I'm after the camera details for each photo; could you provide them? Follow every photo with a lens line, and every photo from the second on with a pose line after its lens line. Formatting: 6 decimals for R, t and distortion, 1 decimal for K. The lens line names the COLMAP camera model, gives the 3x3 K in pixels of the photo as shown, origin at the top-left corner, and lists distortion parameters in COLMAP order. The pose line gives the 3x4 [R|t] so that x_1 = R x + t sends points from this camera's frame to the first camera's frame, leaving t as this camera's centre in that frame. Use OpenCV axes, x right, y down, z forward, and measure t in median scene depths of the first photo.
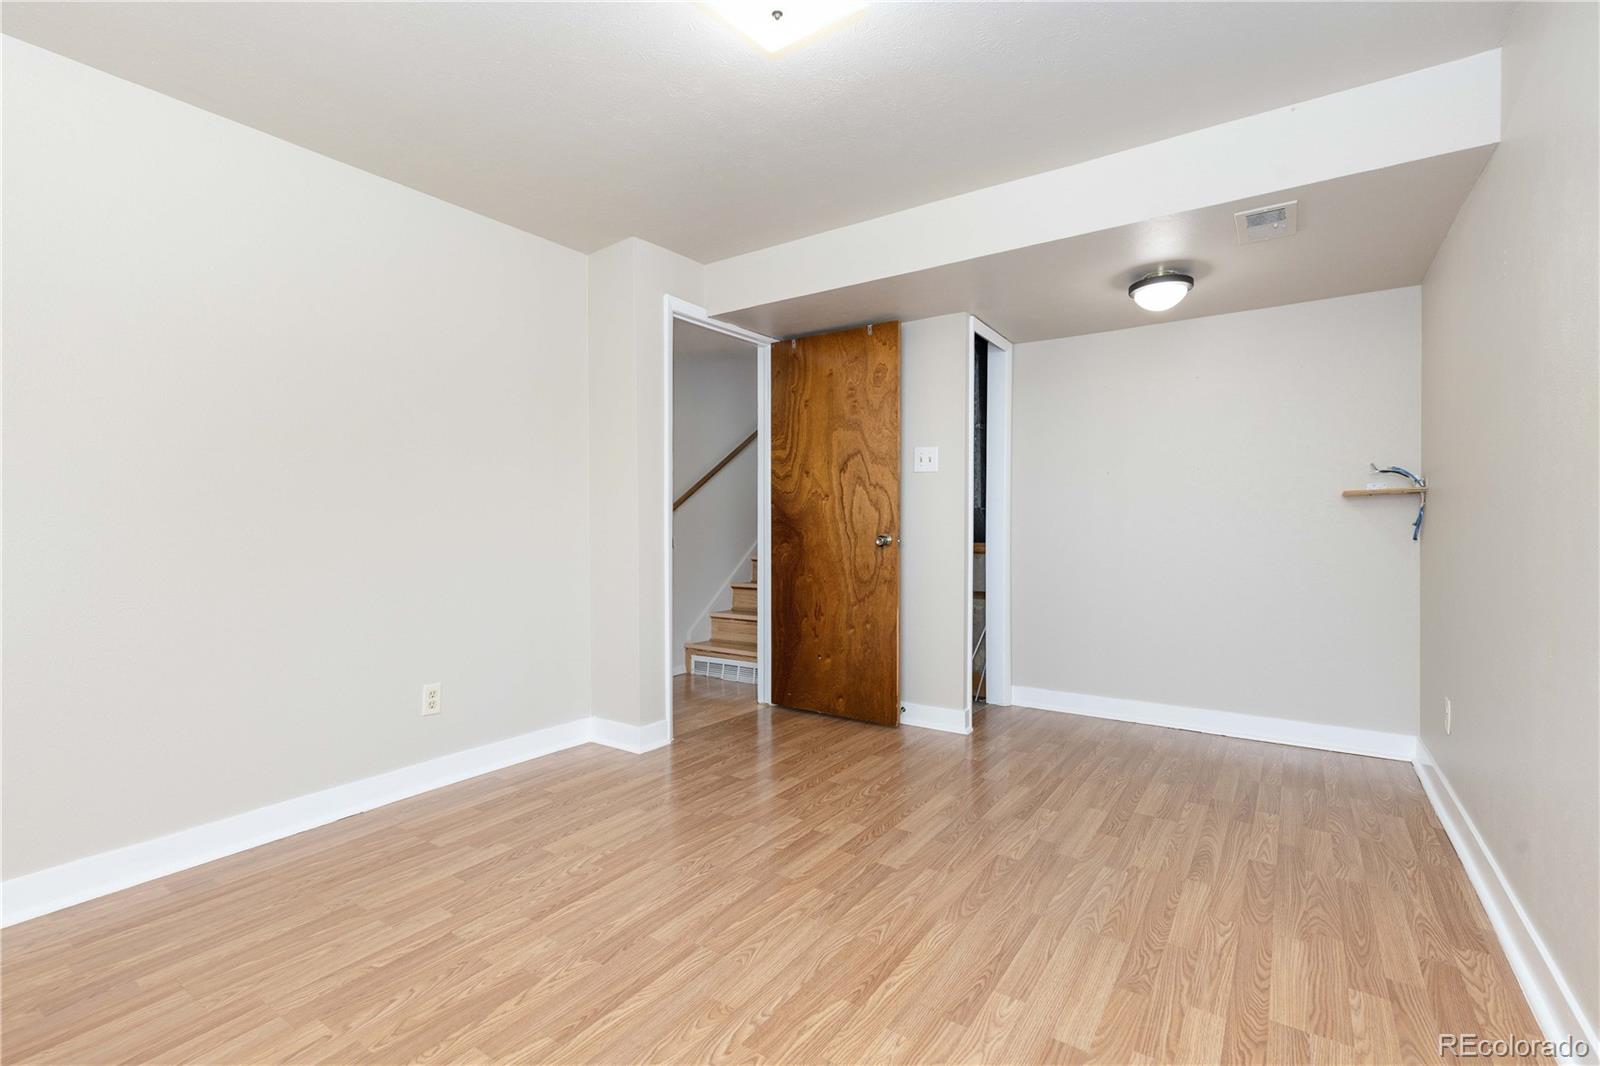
lens RADIAL K [[719.7, 0, 792.5], [0, 719.7, 528.5], [0, 0, 1]] dist [0.006424, -0.000749]
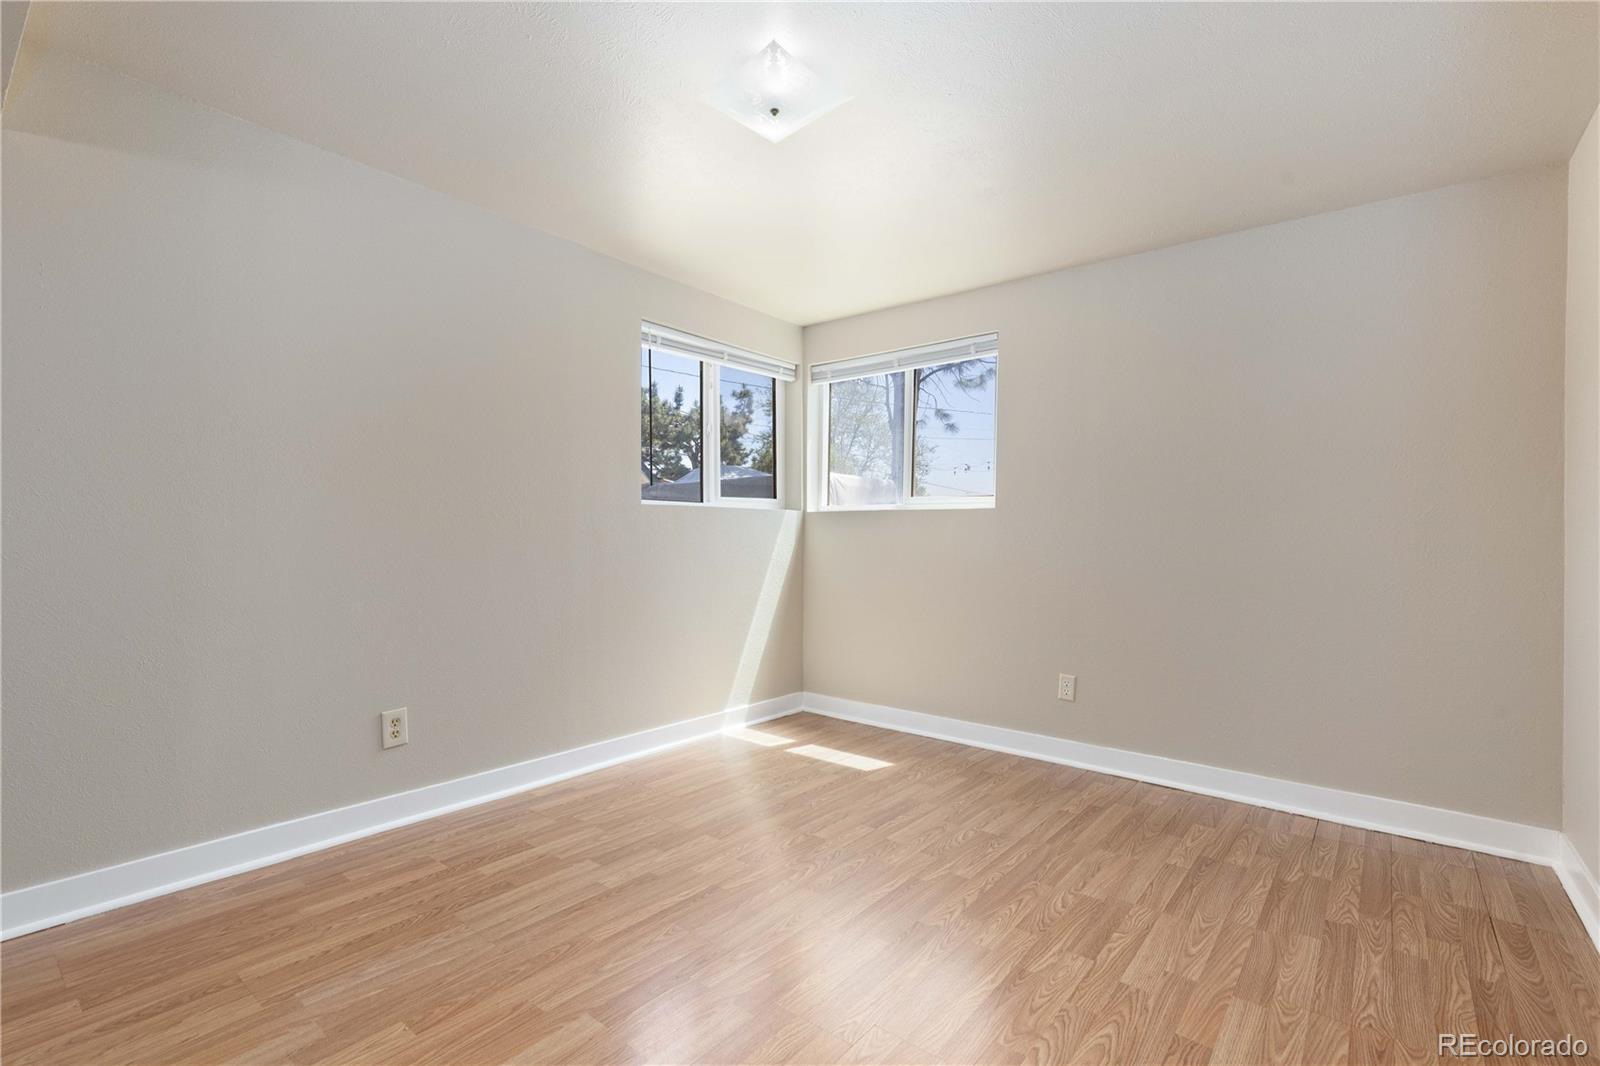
lens RADIAL K [[719.7, 0, 792.5], [0, 719.7, 528.5], [0, 0, 1]] dist [0.006424, -0.000749]
pose [[-0.996957, -0.007547, 0.077584, -0.141282], [-0.007300, 0.999967, 0.003458, -0.030538], [-0.077607, 0.002881, -0.996980, 2.084054]]
